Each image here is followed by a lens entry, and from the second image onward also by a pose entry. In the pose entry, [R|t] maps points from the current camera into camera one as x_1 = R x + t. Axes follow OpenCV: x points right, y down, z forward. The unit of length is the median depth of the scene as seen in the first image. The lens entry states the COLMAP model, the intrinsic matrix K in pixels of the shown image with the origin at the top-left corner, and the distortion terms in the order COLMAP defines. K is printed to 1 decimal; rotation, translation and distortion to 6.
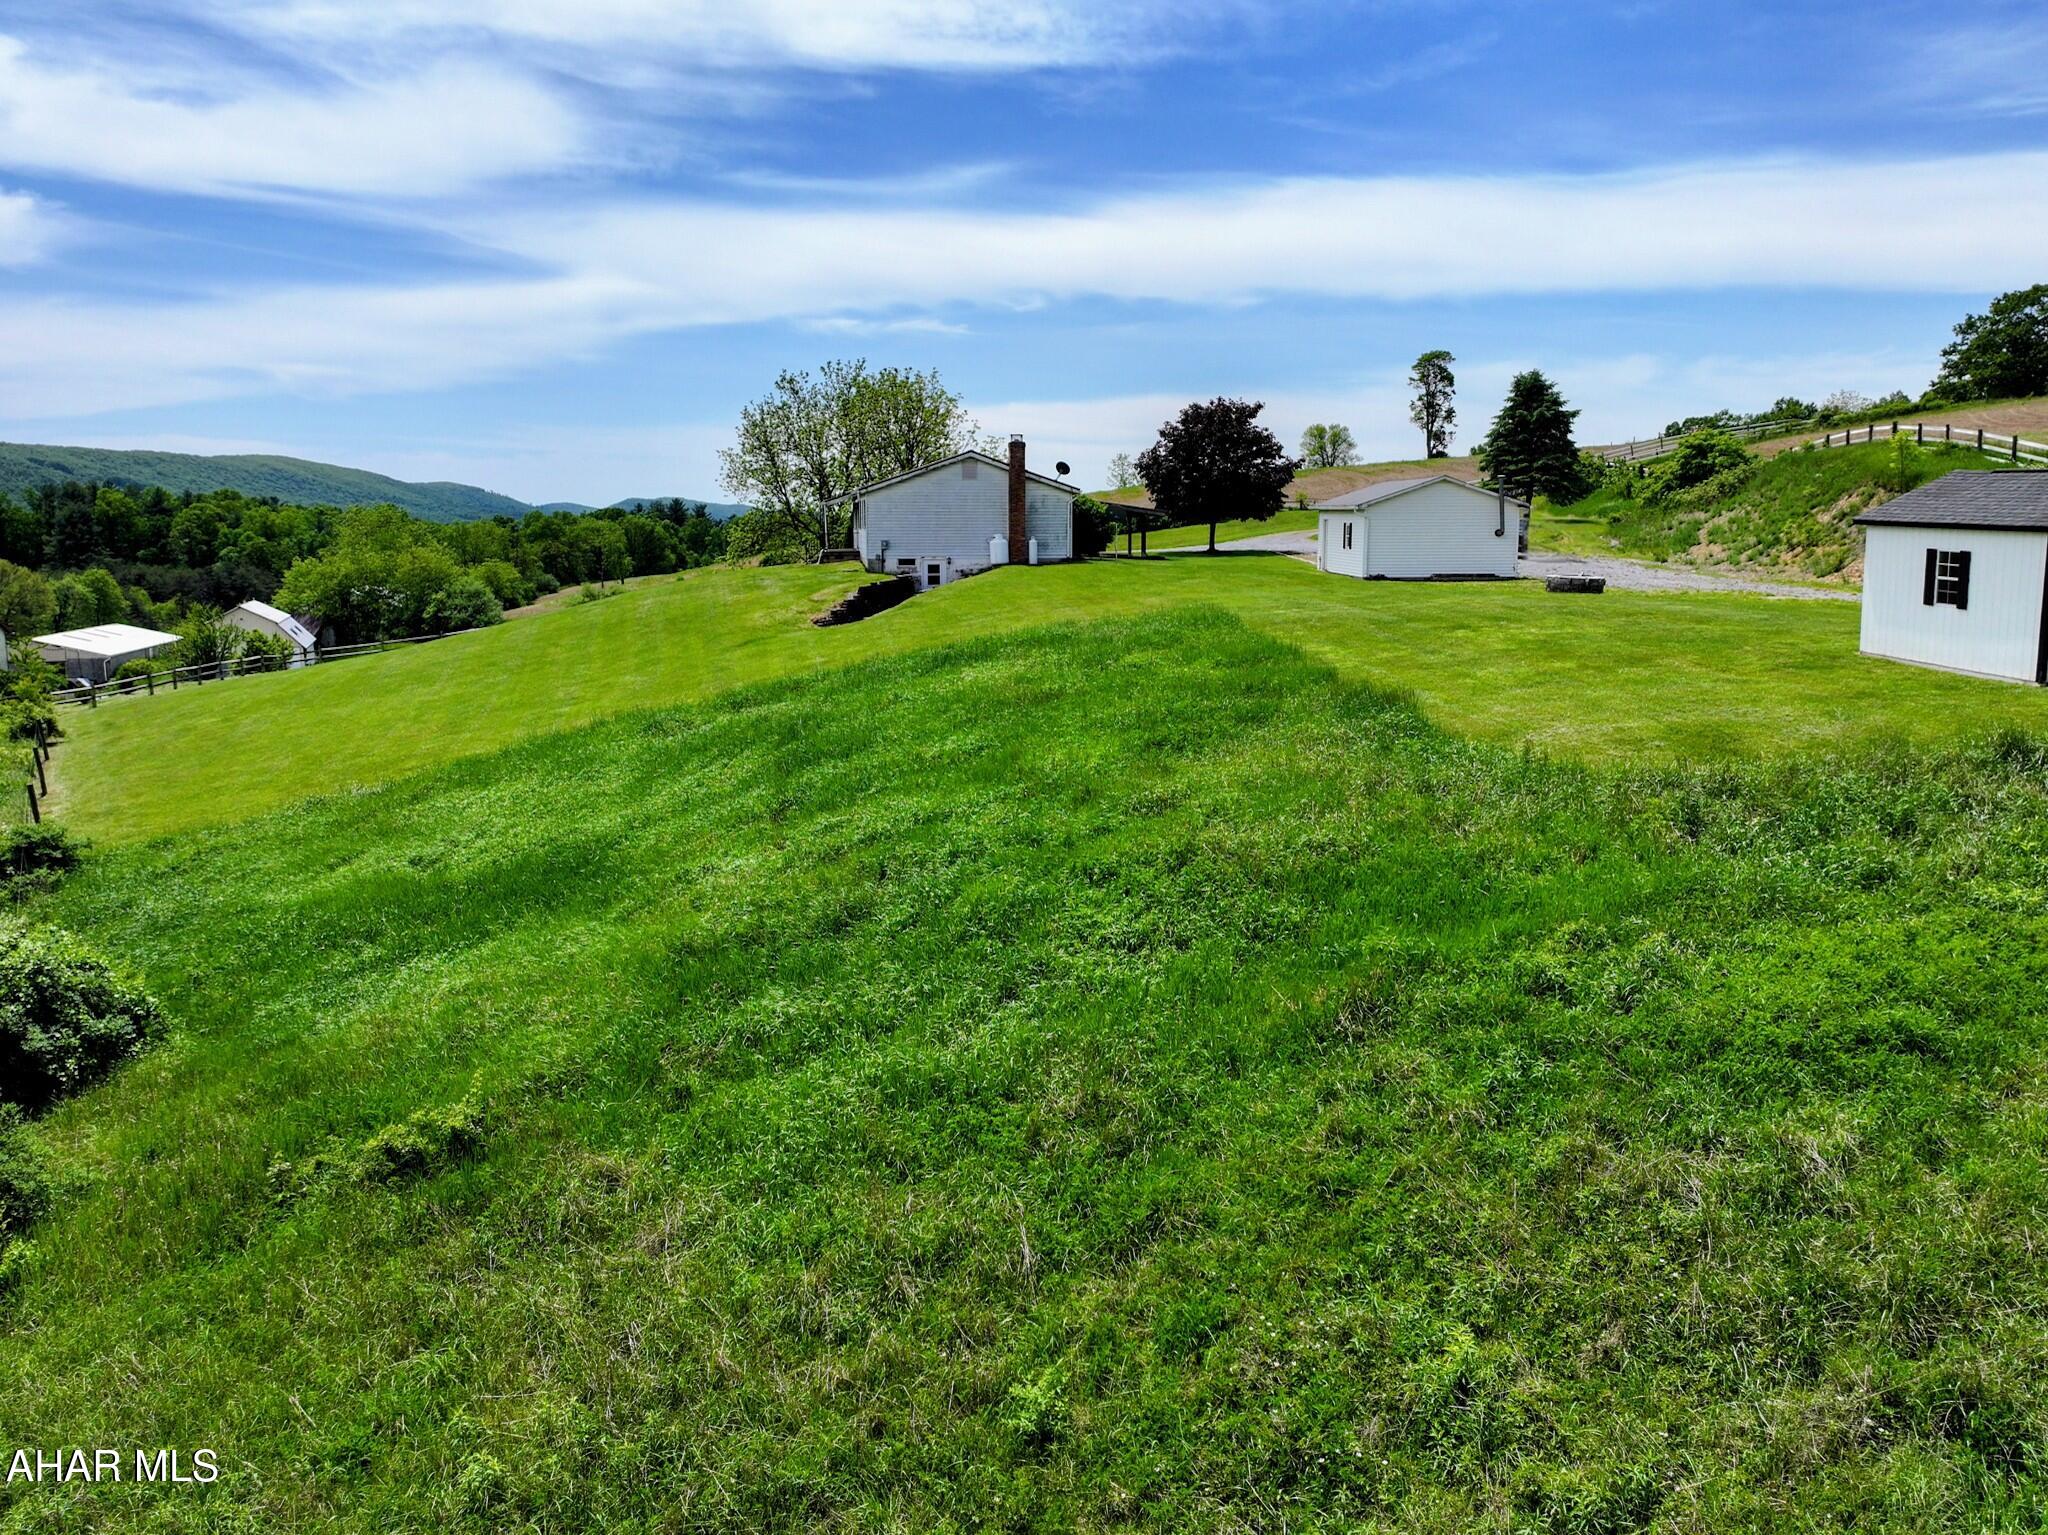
lens RADIAL K [[1692.9, 0, 1024.0], [0, 1692.9, 767.5], [0, 0, 1]] dist [-0.000799, 0.020032]
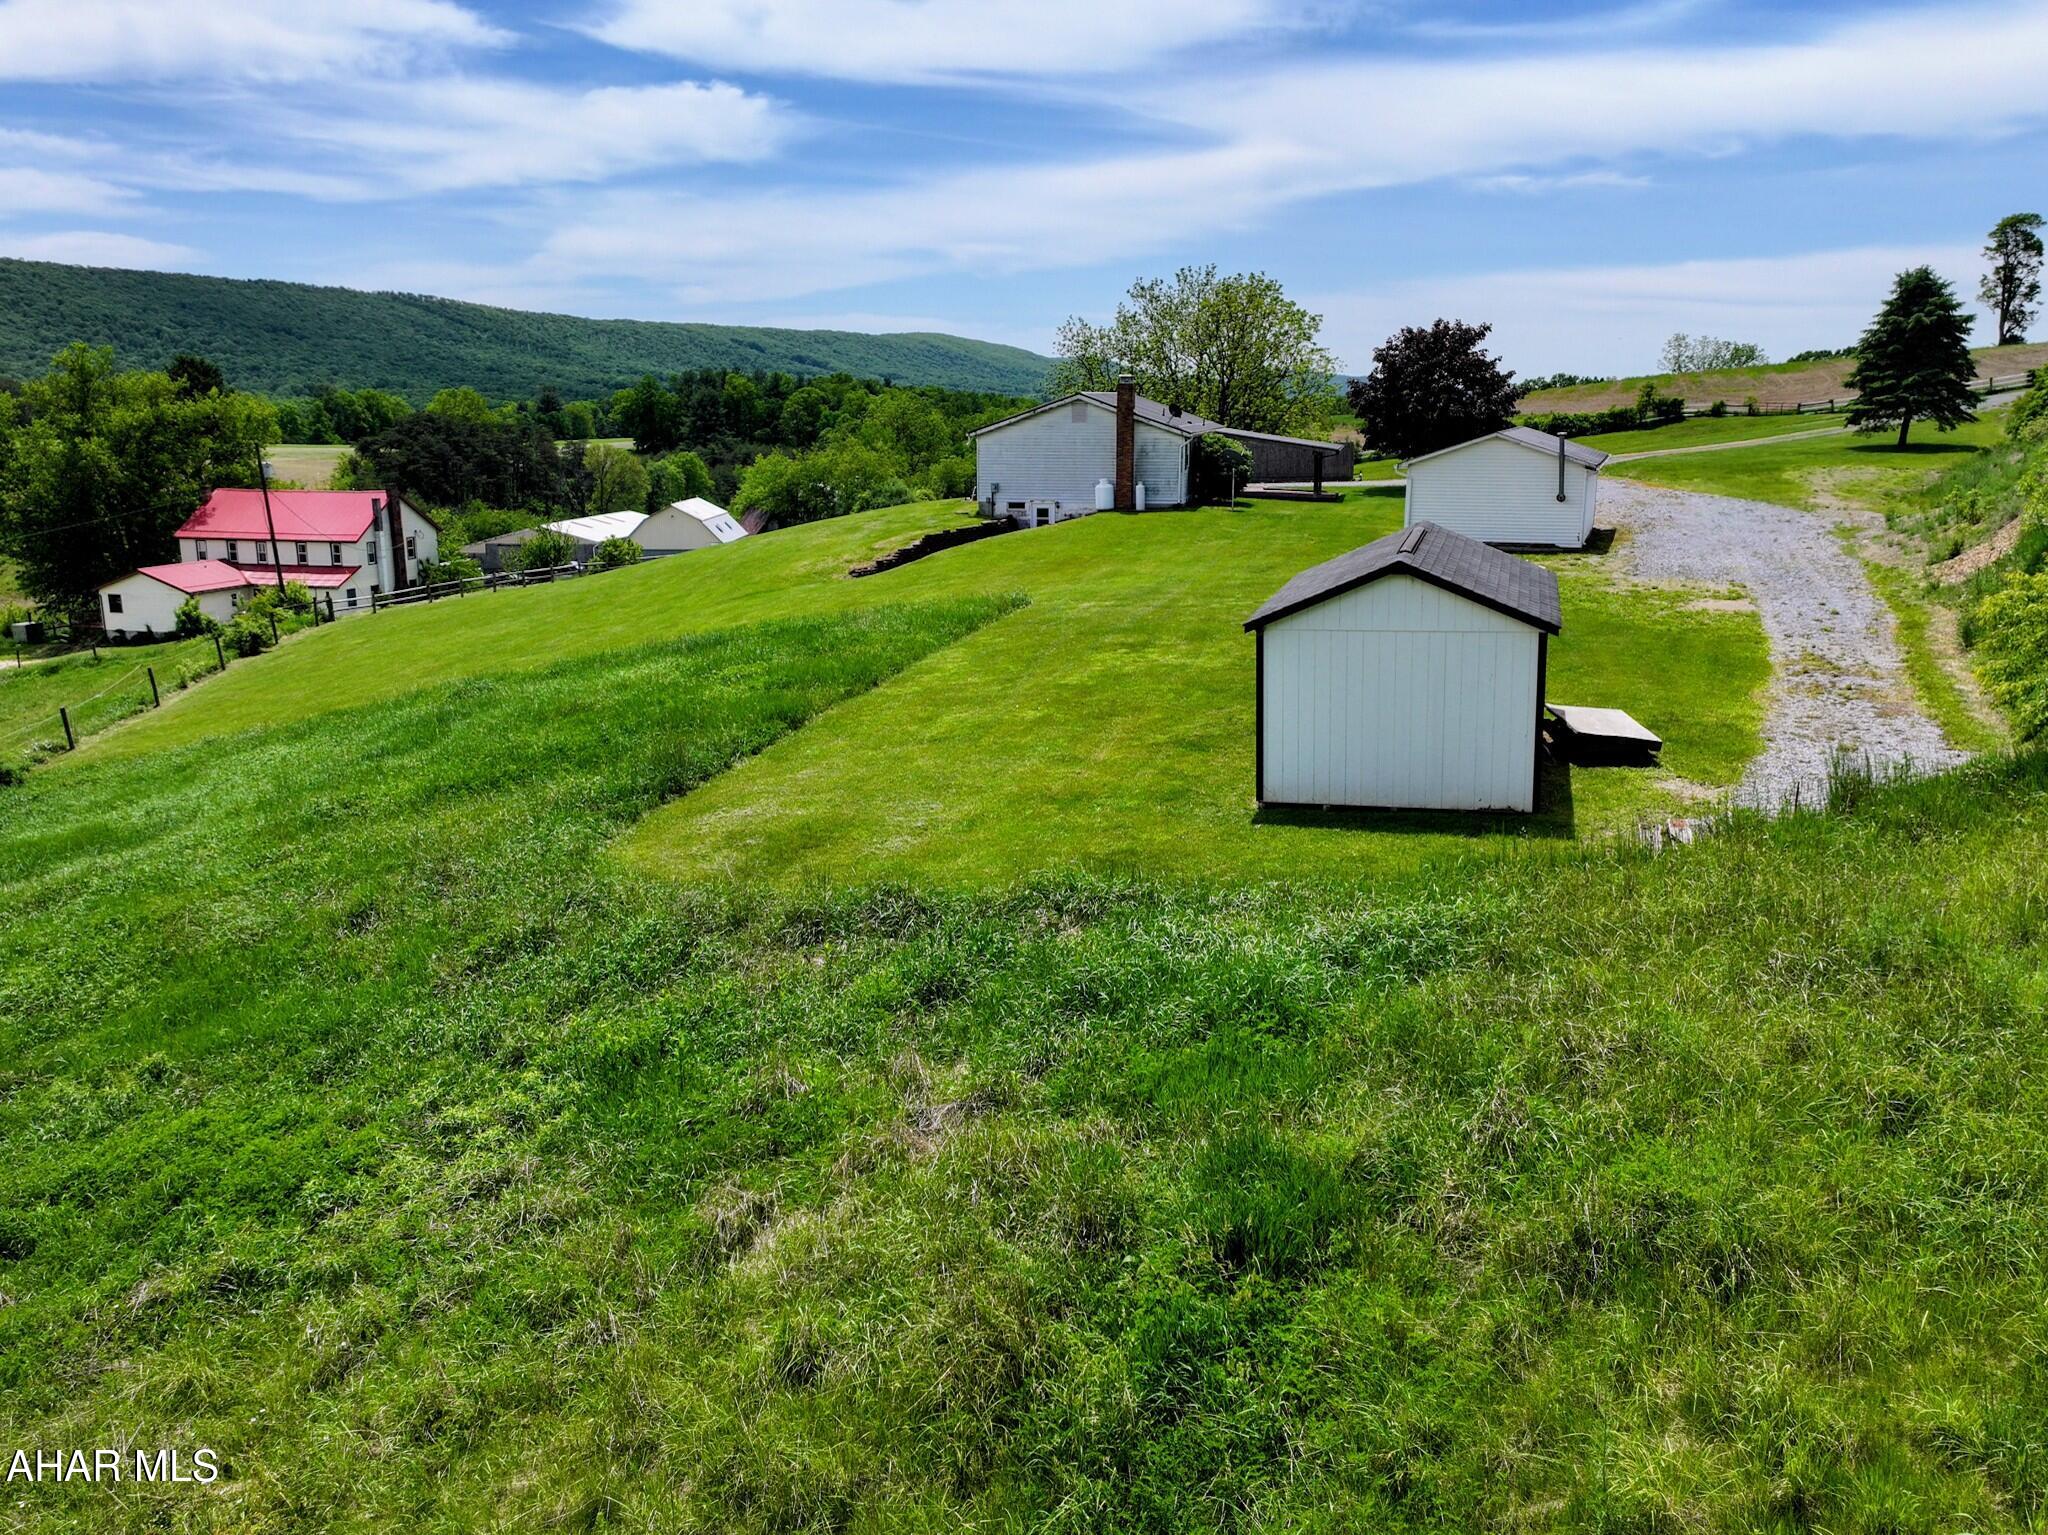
lens RADIAL K [[1692.9, 0, 1024.0], [0, 1692.9, 767.5], [0, 0, 1]] dist [-0.000799, 0.020032]
pose [[0.933290, 0.077528, -0.350654, 0.098601], [-0.051598, 0.995237, 0.082711, -0.016910], [0.355396, -0.059100, 0.932845, 0.021762]]
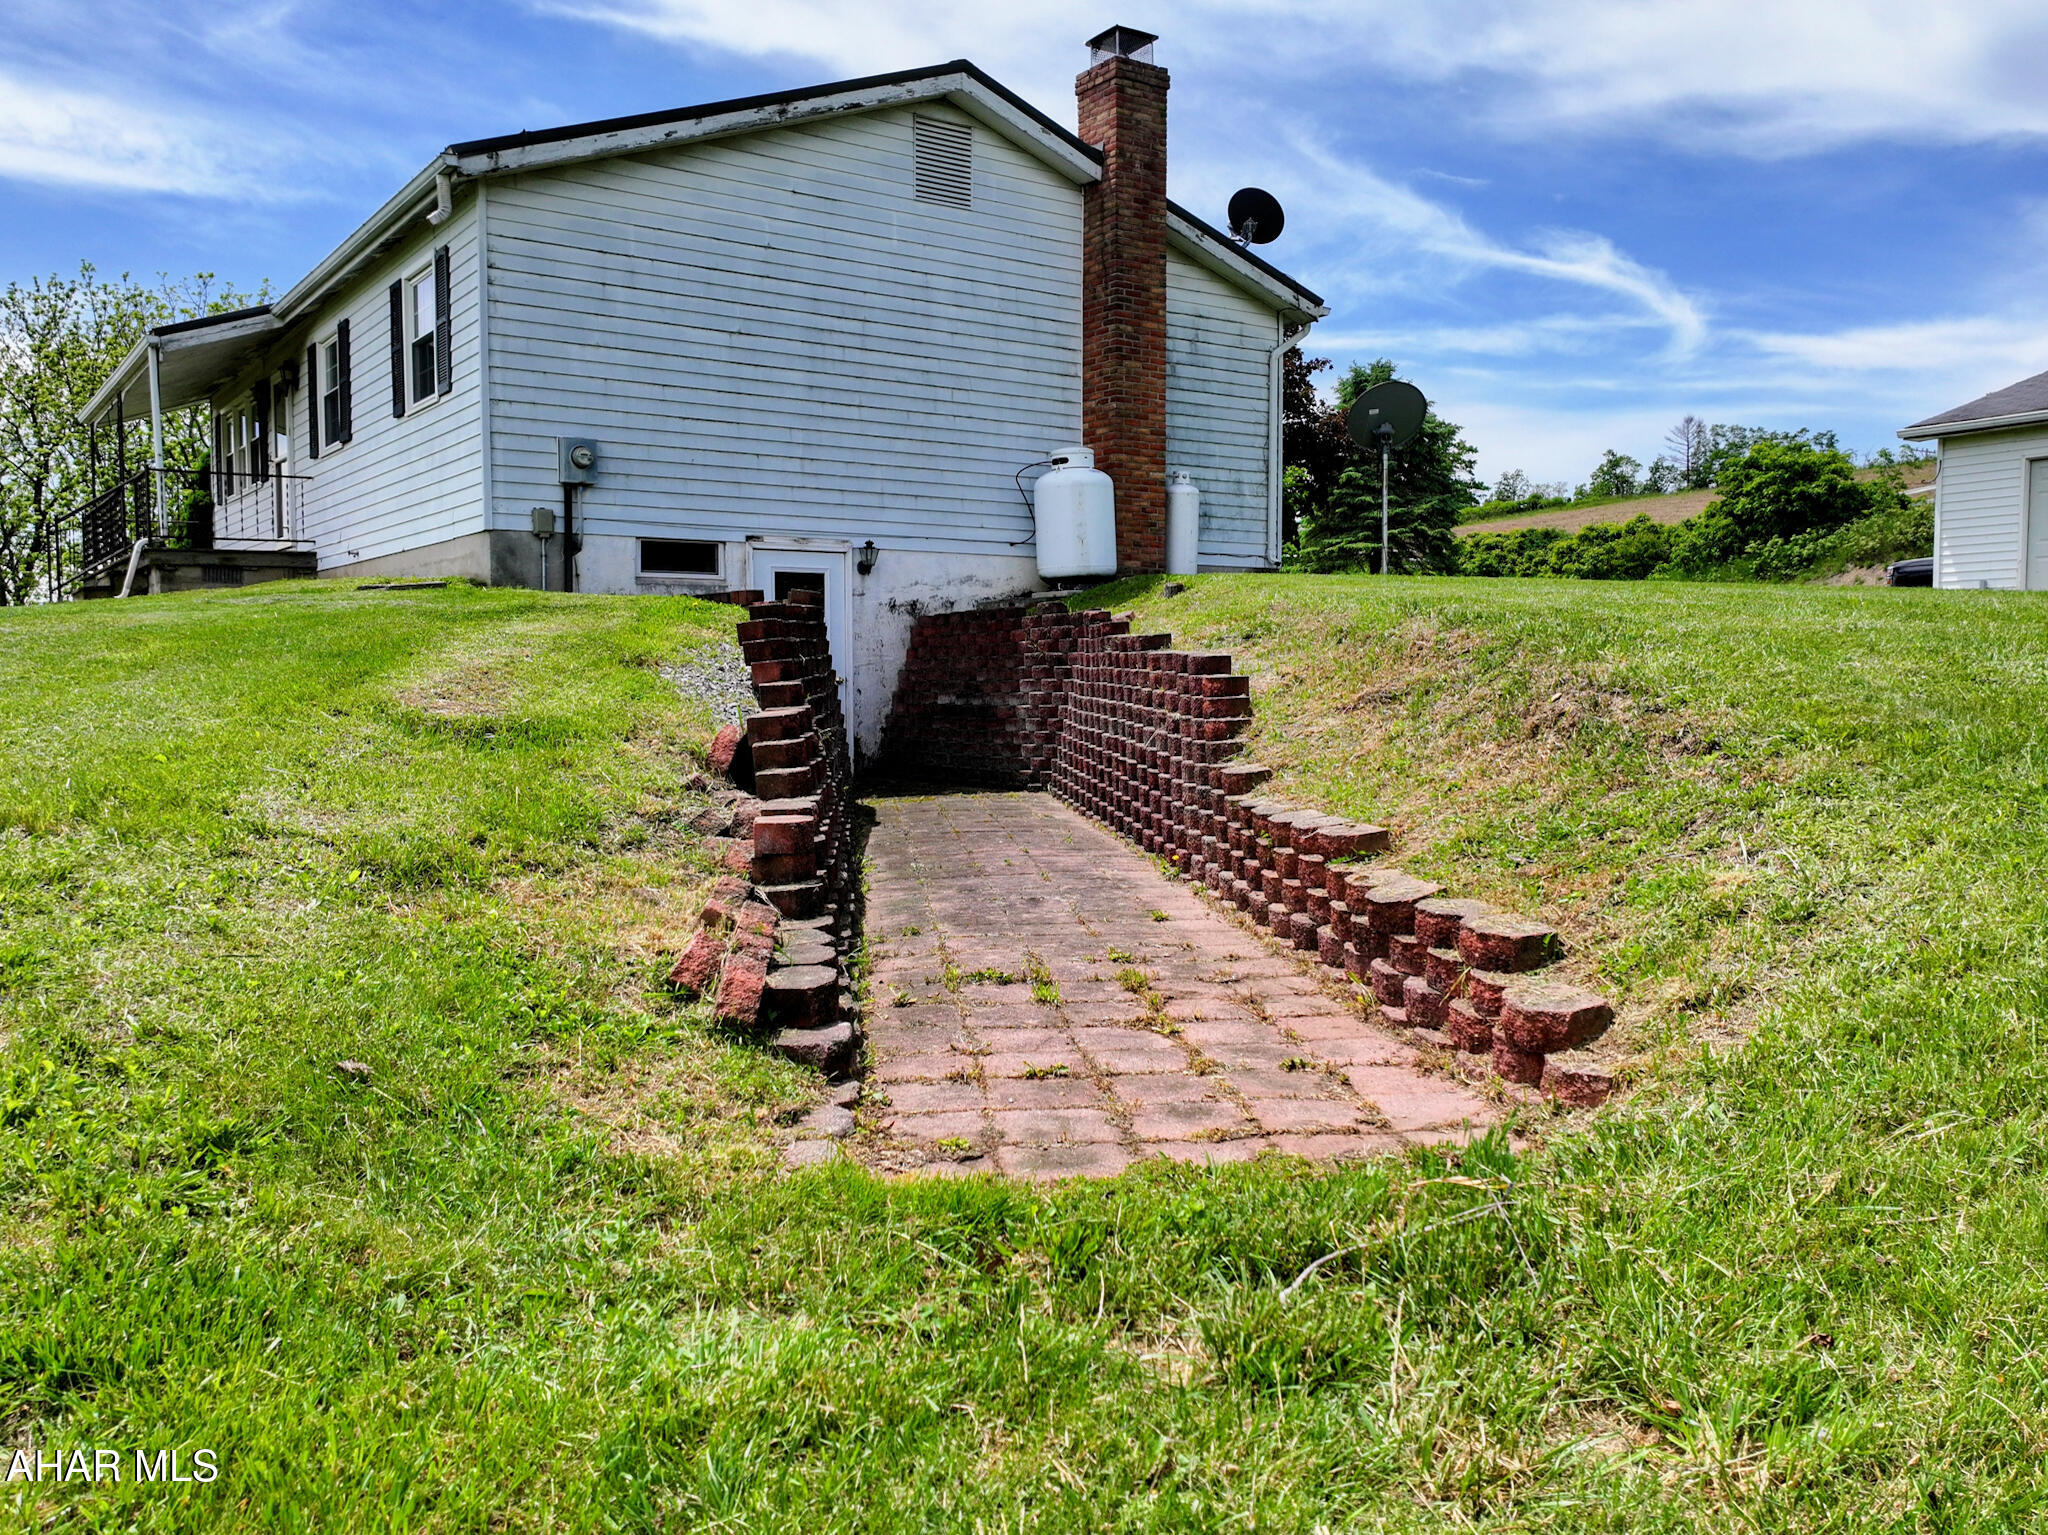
lens RADIAL K [[1661.9, 0, 1024.0], [0, 1661.9, 767.5], [0, 0, 1]] dist [-0.001926, -0.001872]
pose [[0.881869, -0.029612, 0.470564, -0.042871], [0.077050, 0.993660, -0.081868, -0.025392], [-0.465157, 0.108454, 0.878560, 0.269214]]
